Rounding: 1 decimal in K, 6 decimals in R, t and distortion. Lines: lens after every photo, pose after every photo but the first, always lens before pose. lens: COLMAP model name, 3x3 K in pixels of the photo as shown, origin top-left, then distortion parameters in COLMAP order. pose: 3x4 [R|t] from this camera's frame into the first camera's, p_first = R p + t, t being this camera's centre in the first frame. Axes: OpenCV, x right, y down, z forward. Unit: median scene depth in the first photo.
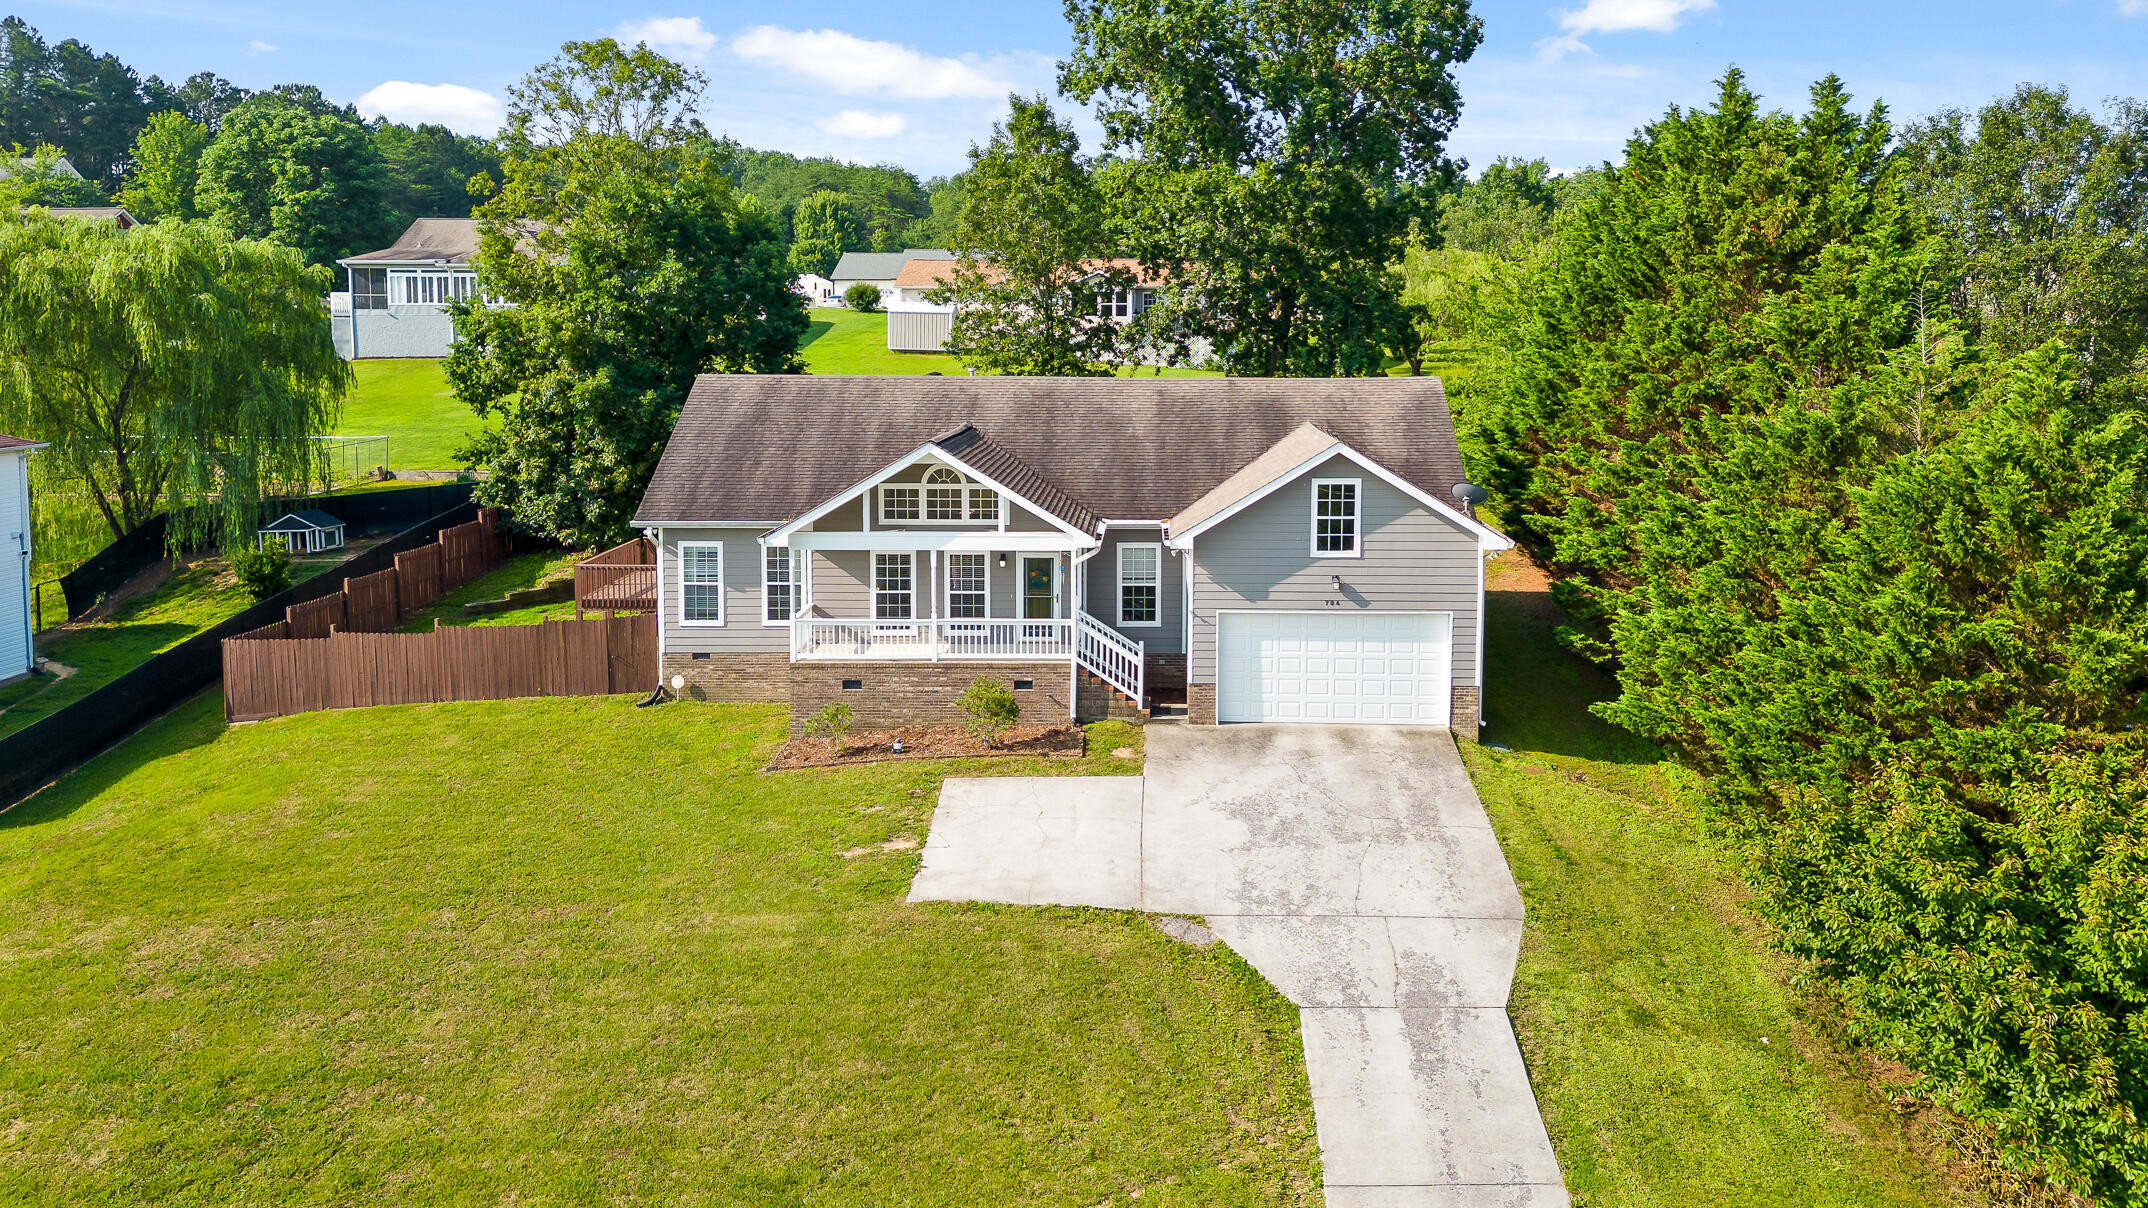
lens RADIAL K [[1599.8, 0, 1124.9], [0, 1599.8, 305.9], [0, 0, 1]] dist [0.063274, -0.040281]
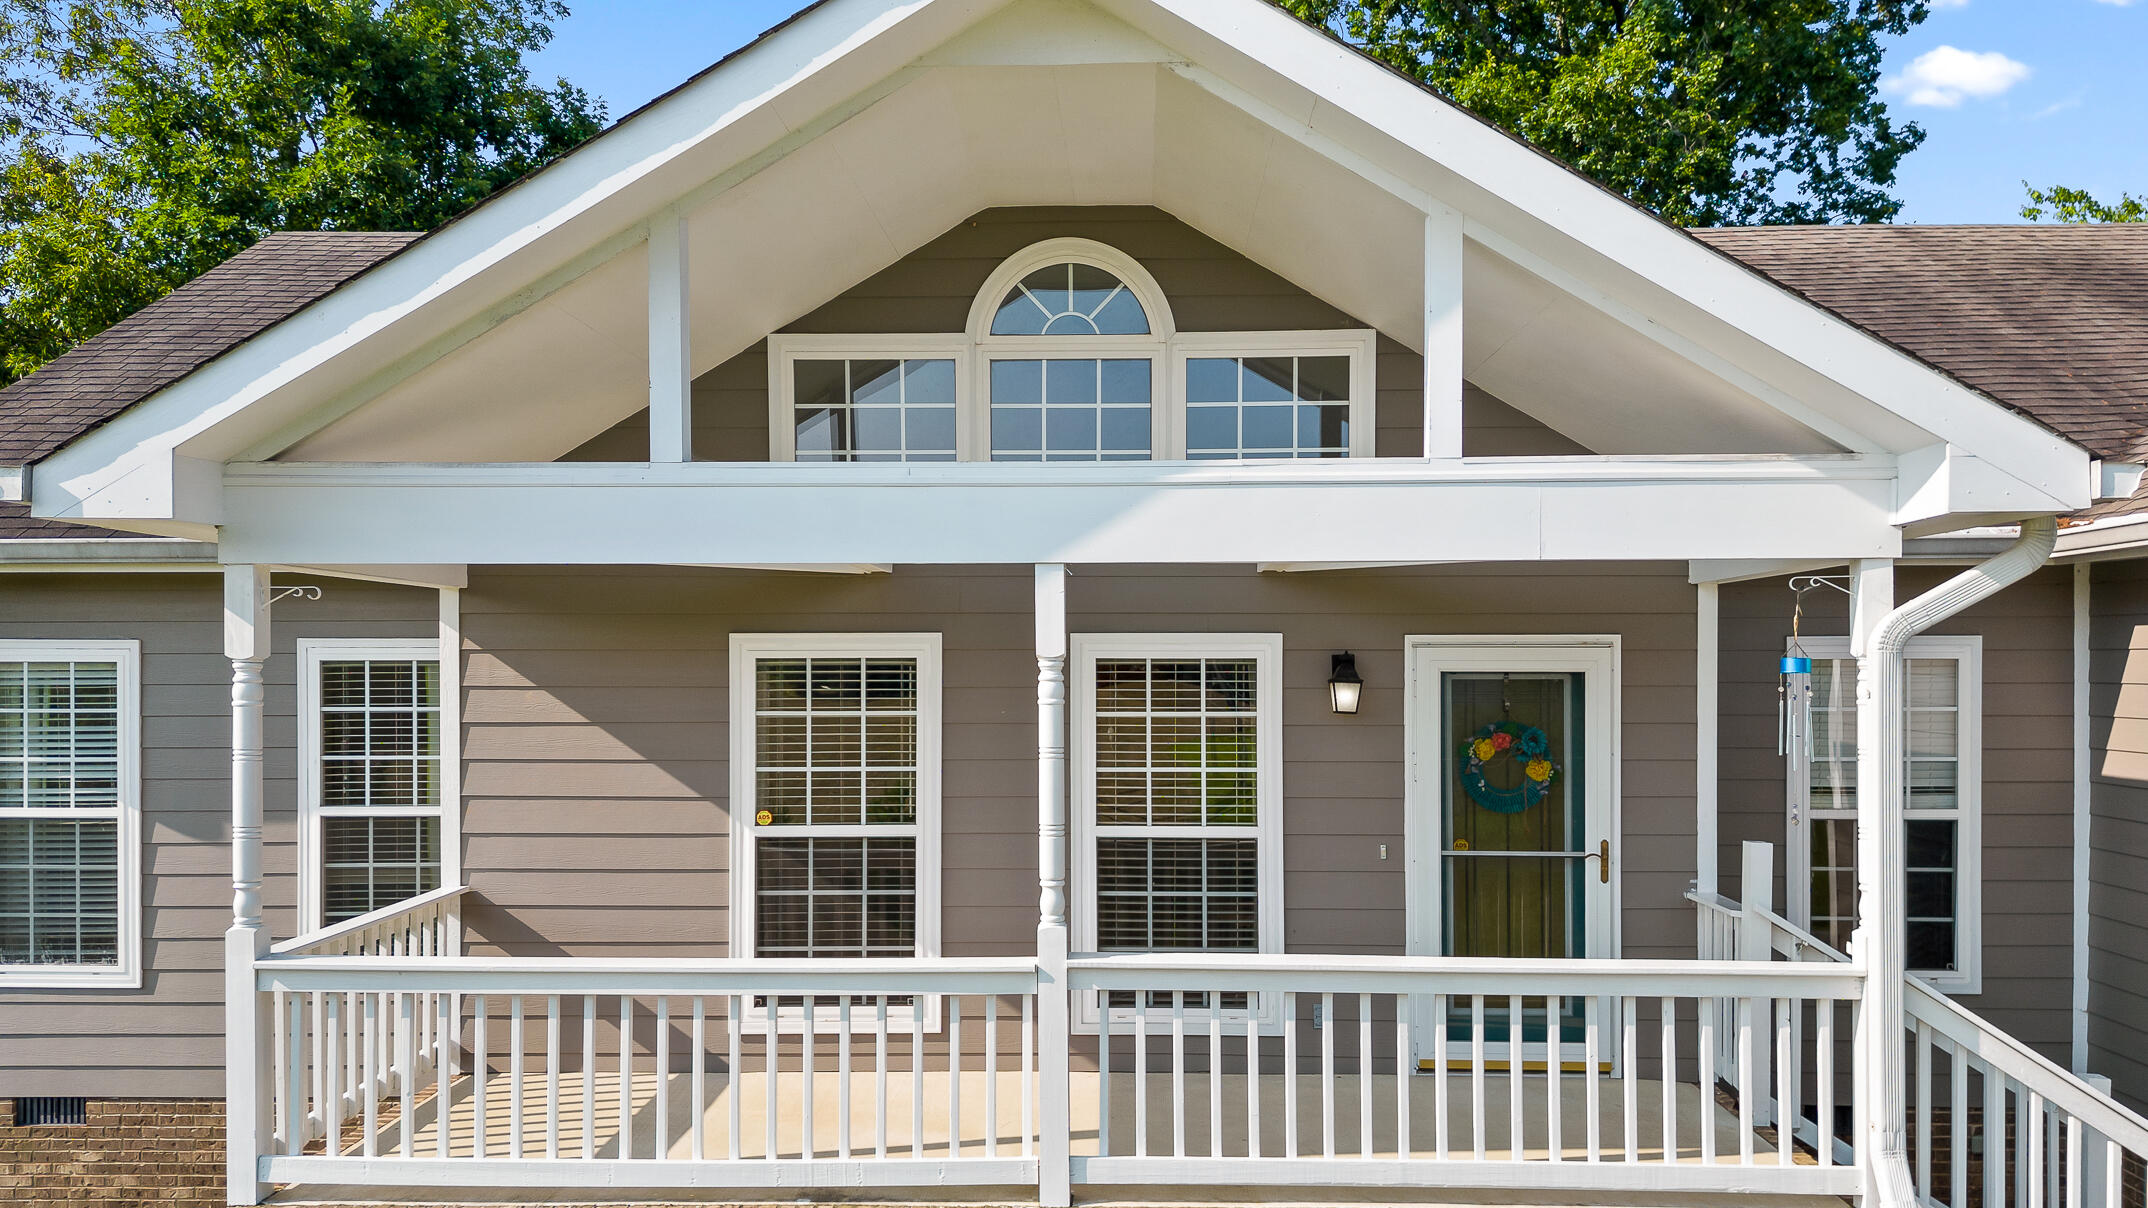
lens RADIAL K [[1571.8, 0, 1083.9], [0, 1571.8, 631.4], [0, 0, 1]] dist [0.099270, -0.122631]
pose [[0.999790, -0.003075, -0.020260, -0.112405], [0.002780, 0.999890, -0.014563, 0.163231], [0.020302, 0.014504, 0.999689, 0.832242]]
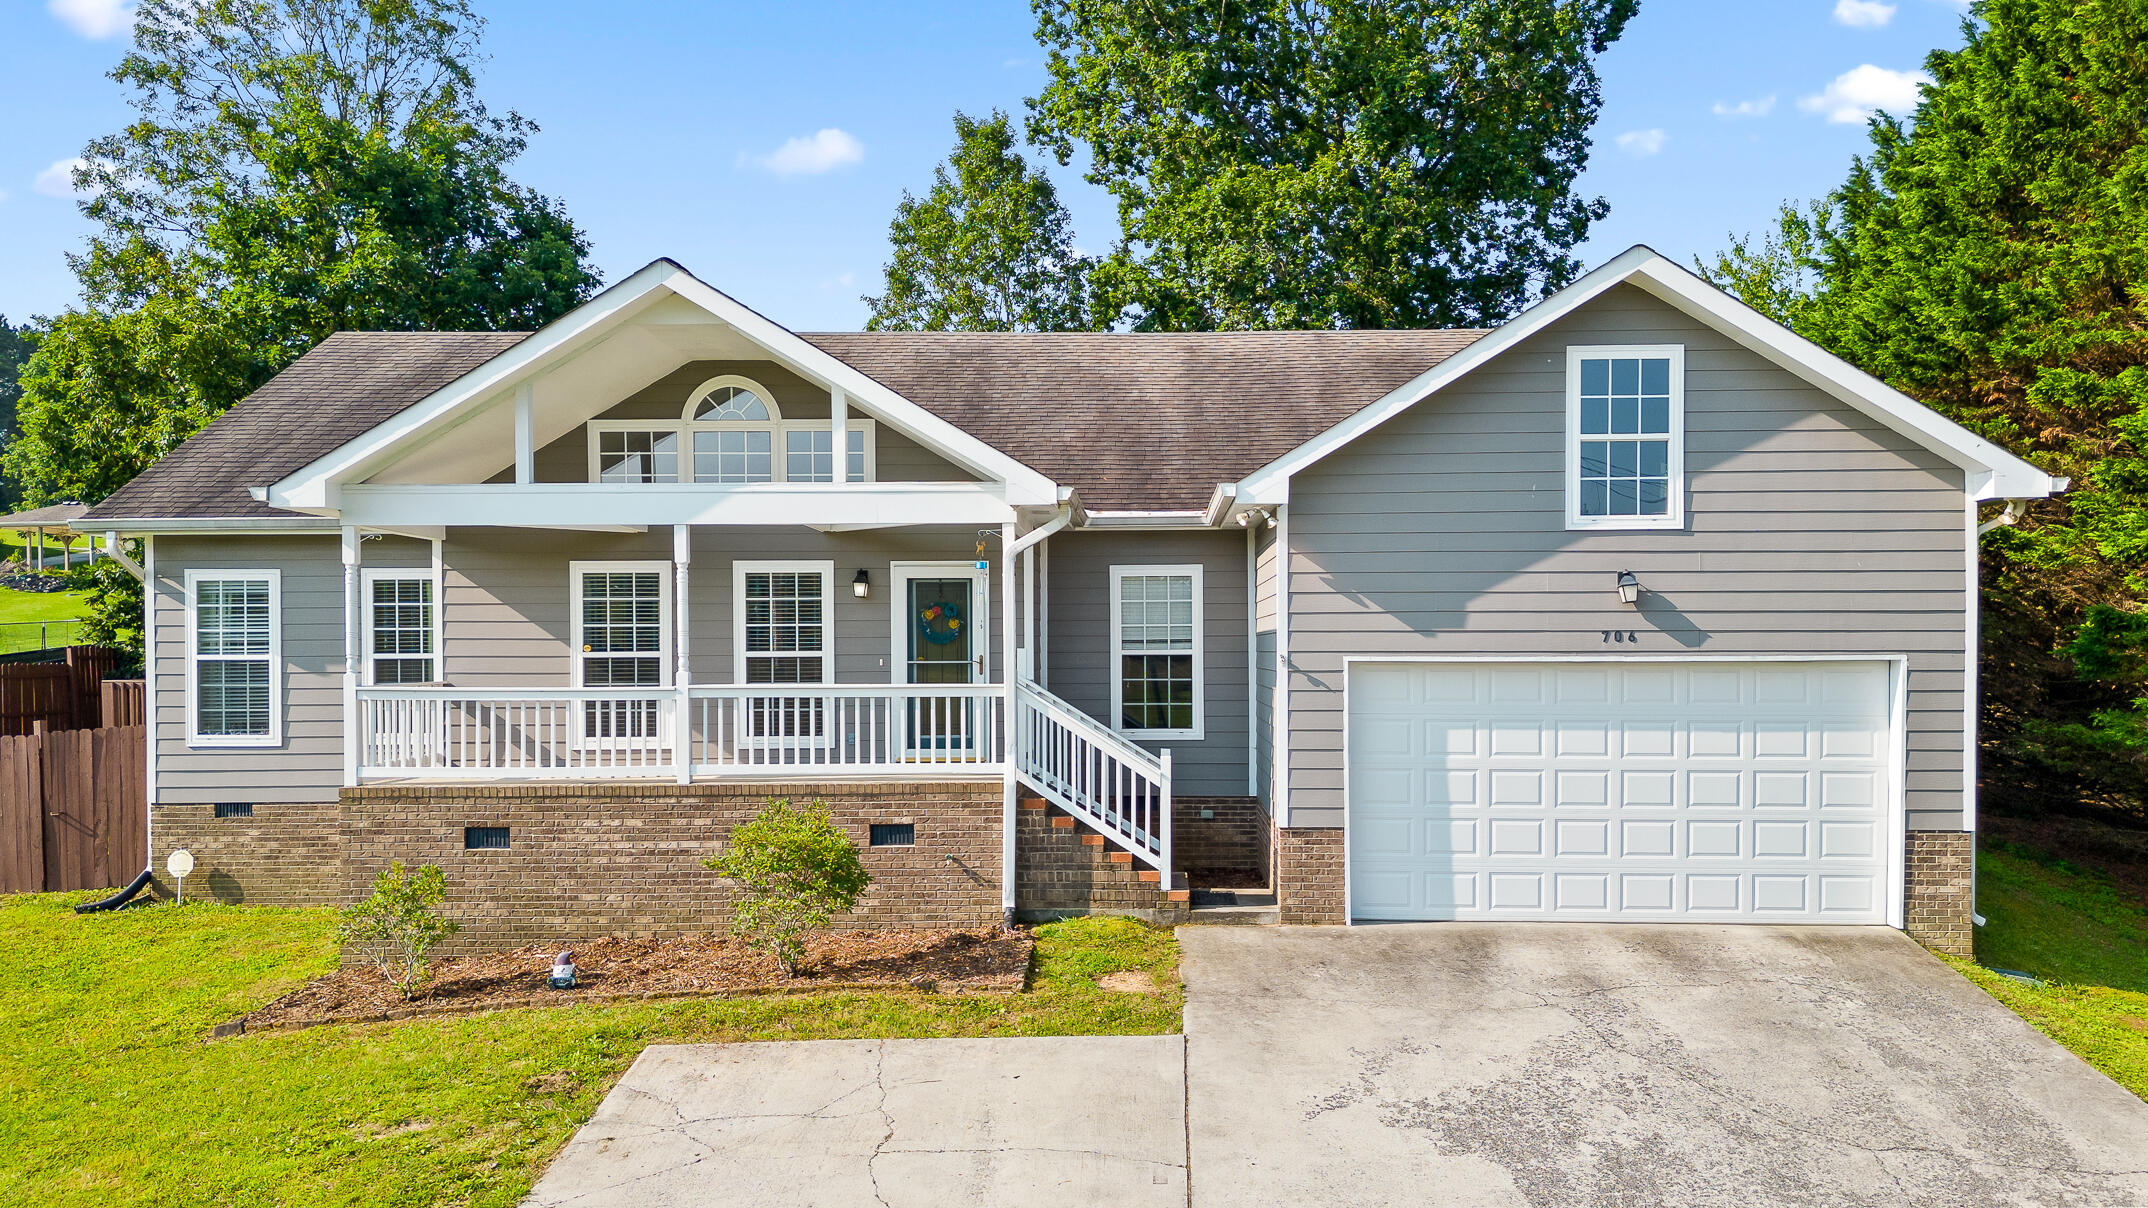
lens RADIAL K [[1550.2, 0, 1113.6], [0, 1550.2, 612.9], [0, 0, 1]] dist [0.071587, -0.077852]
pose [[0.999968, -0.007068, -0.003733, -0.002437], [0.007001, 0.999820, -0.017653, 0.185075], [0.003858, 0.017626, 0.999837, 0.587425]]
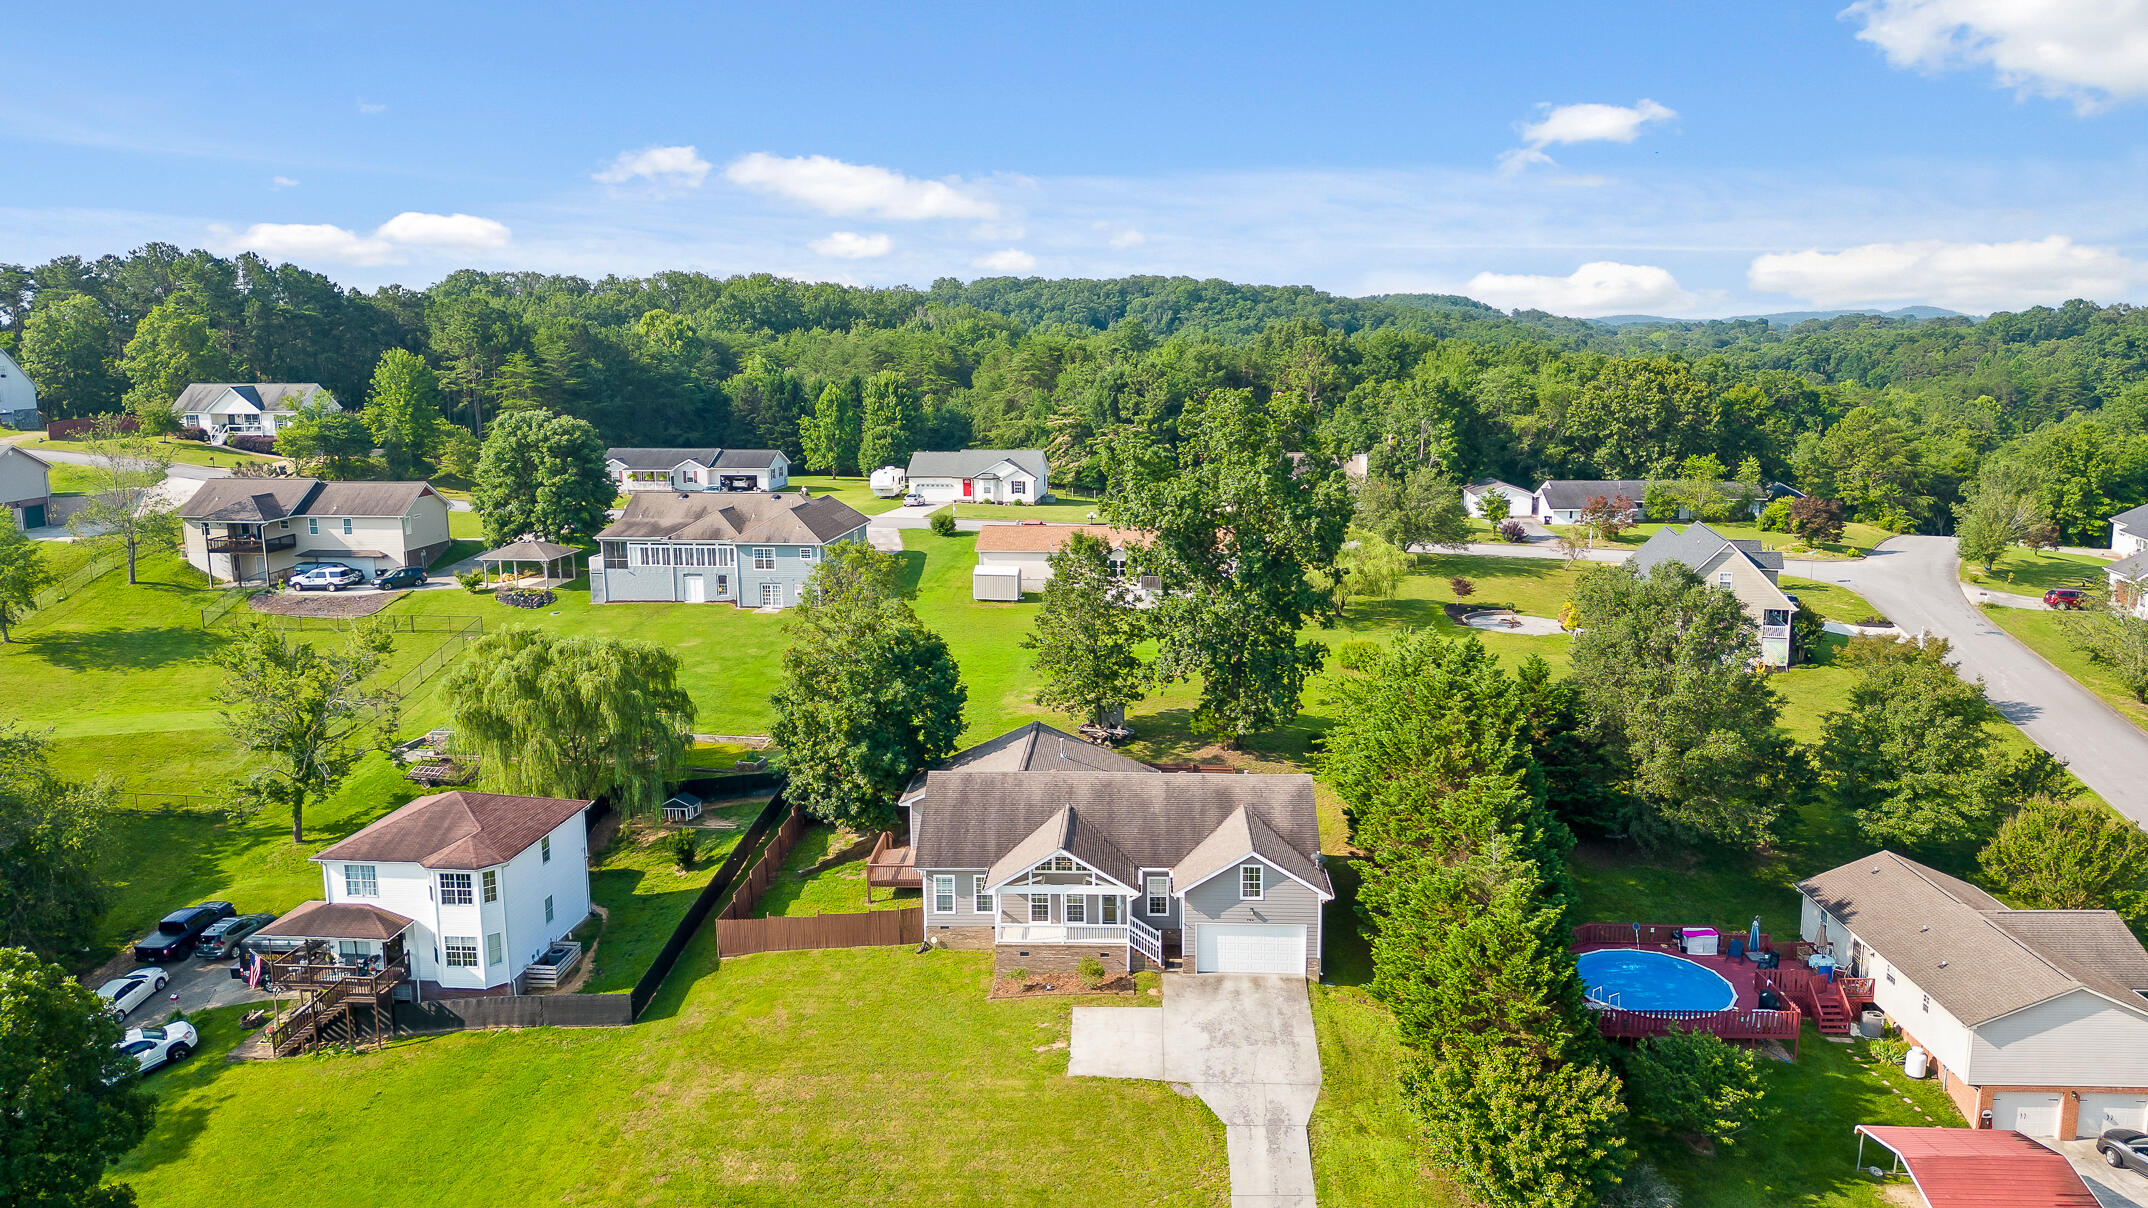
lens RADIAL K [[1500.4, 0, 1067.7], [0, 1500.4, 493.5], [0, 0, 1]] dist [0.125234, -0.190428]
pose [[0.999338, -0.007991, -0.035506, -0.036406], [0.011850, 0.993879, 0.109841, -0.595872], [0.034411, -0.110189, 0.993315, -0.934949]]
